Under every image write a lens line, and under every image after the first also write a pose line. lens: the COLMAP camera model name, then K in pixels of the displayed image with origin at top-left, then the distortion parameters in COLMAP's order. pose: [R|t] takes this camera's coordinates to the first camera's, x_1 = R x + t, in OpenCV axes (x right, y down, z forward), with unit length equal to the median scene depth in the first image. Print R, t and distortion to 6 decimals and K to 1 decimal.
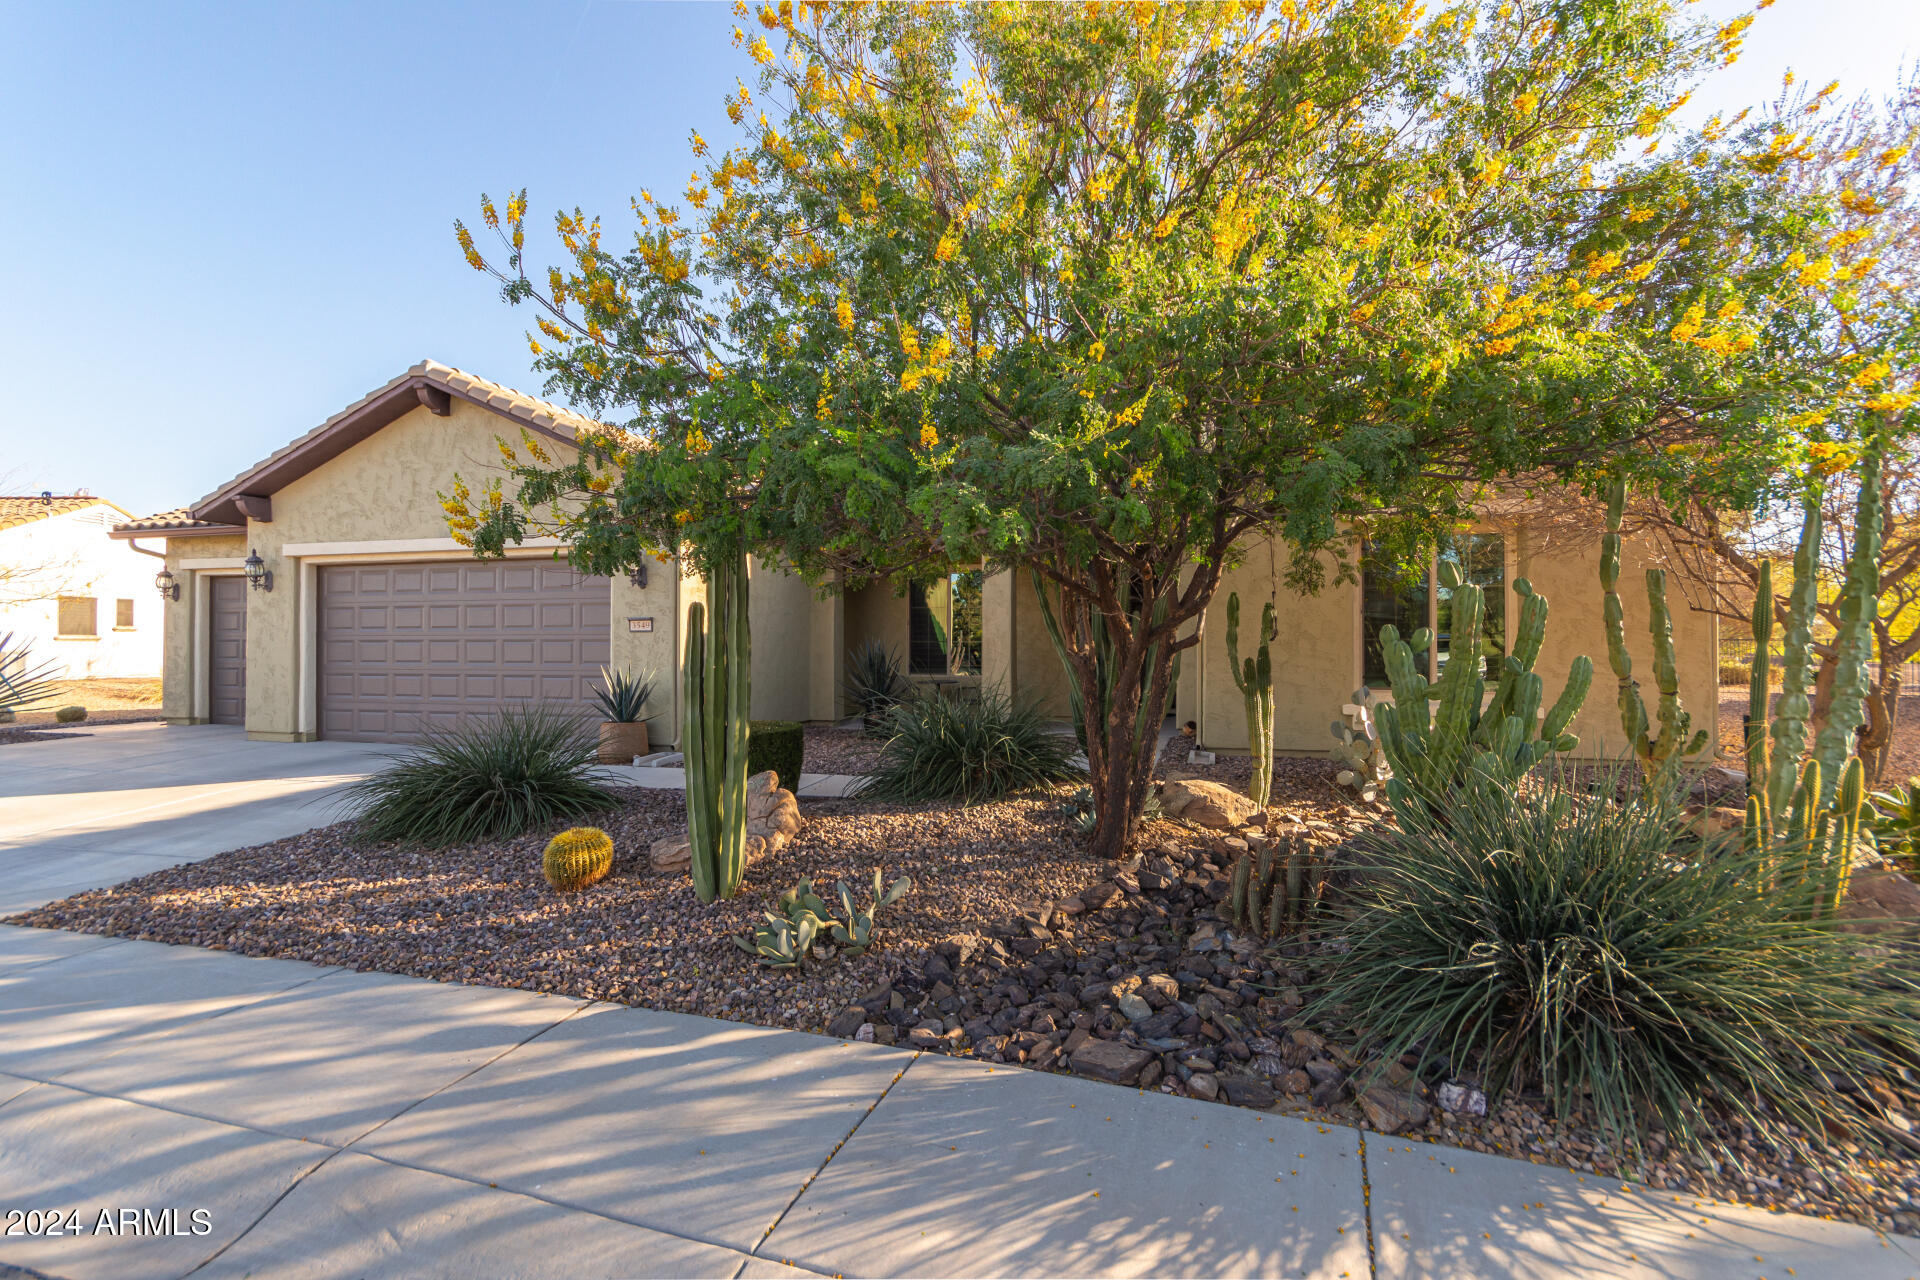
lens RADIAL K [[896.5, 0, 962.3], [0, 896.5, 644.1], [0, 0, 1]] dist [0.010724, -0.000420]
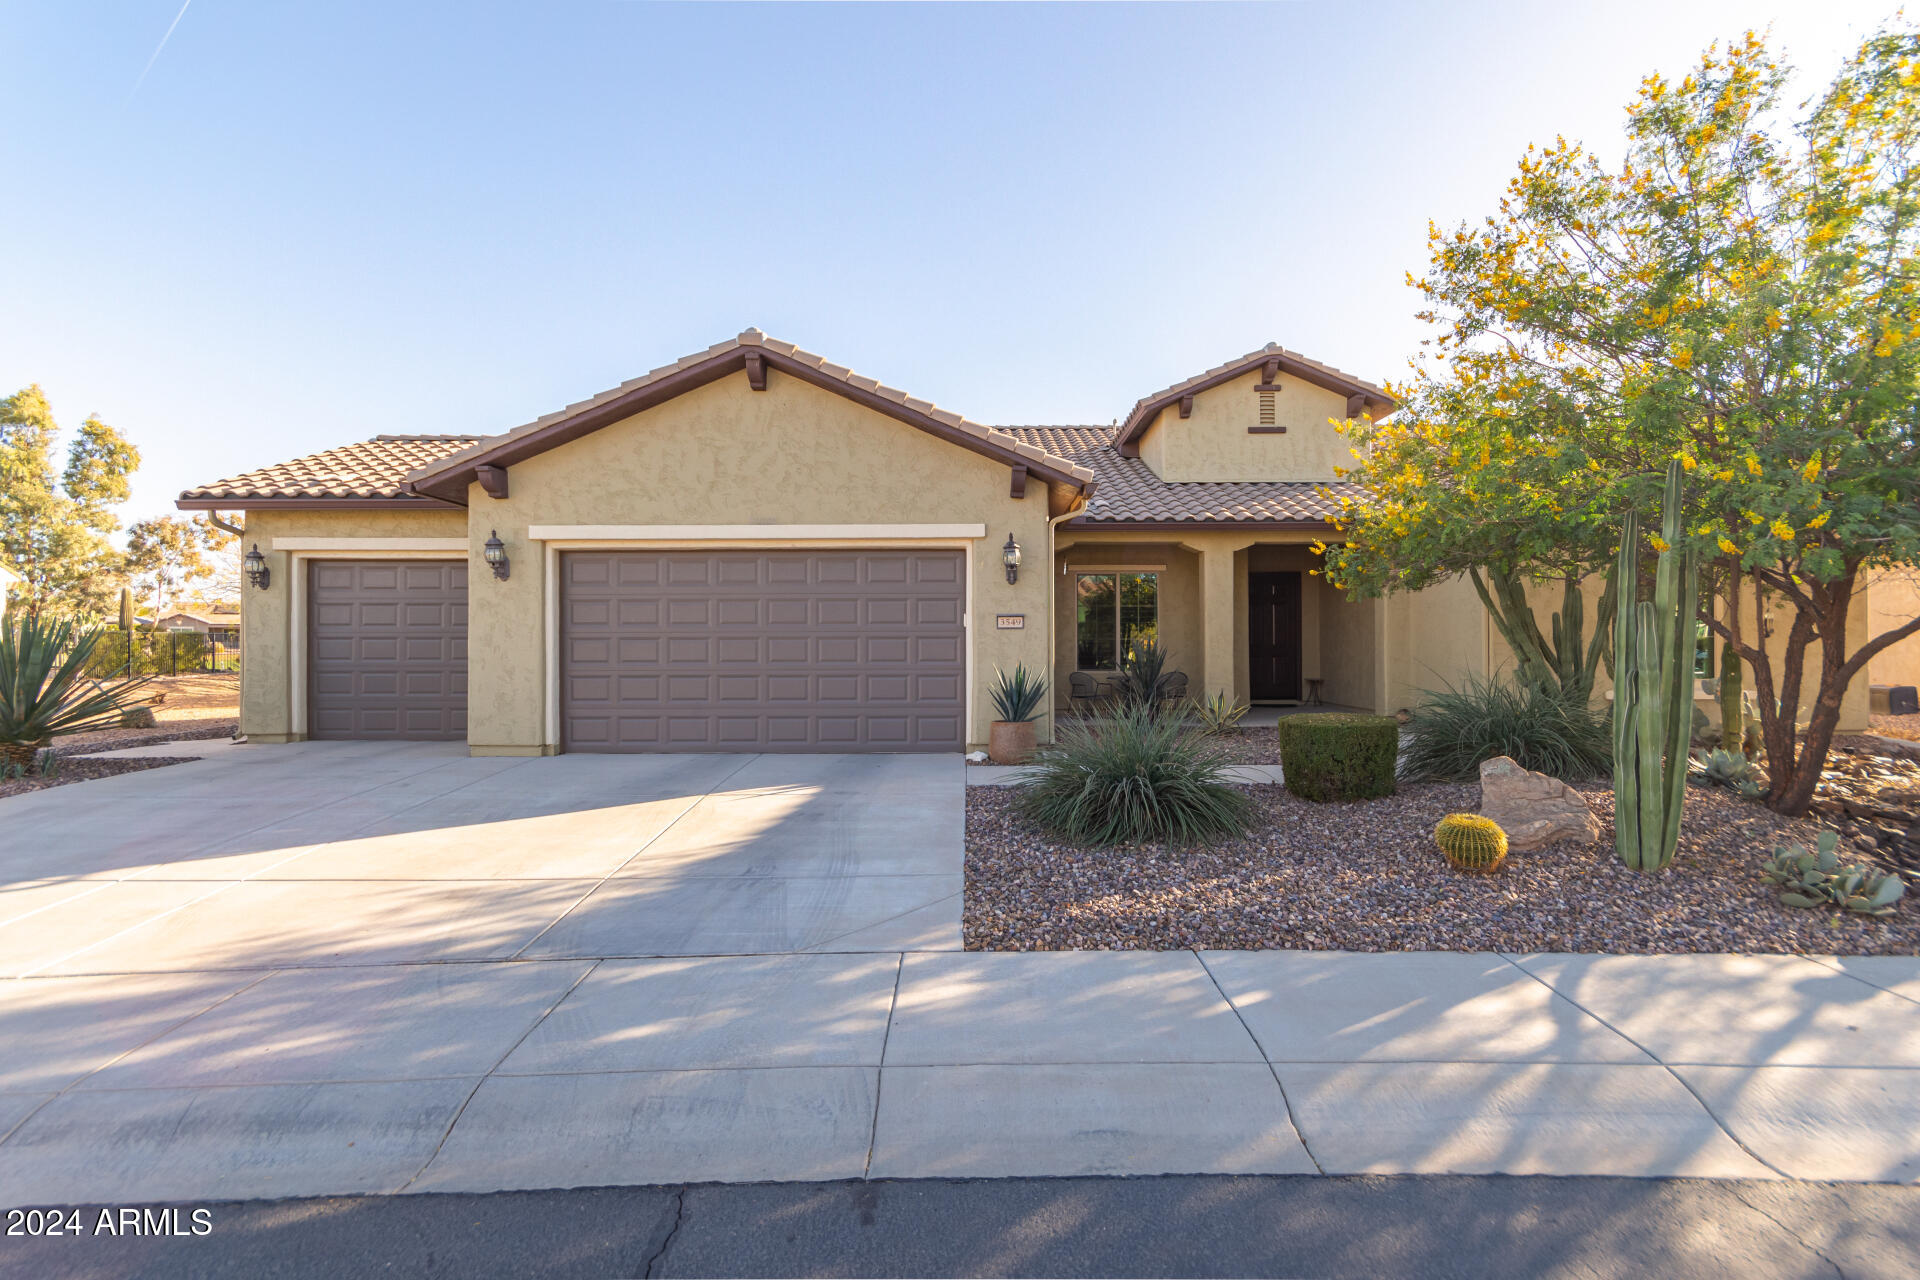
lens RADIAL K [[896.5, 0, 962.3], [0, 896.5, 645.2], [0, 0, 1]] dist [0.010724, -0.000420]
pose [[0.961246, -0.001622, 0.275687, -0.590193], [0.001449, 0.999999, 0.000829, 0.002621], [-0.275687, -0.000397, 0.961247, 0.068898]]
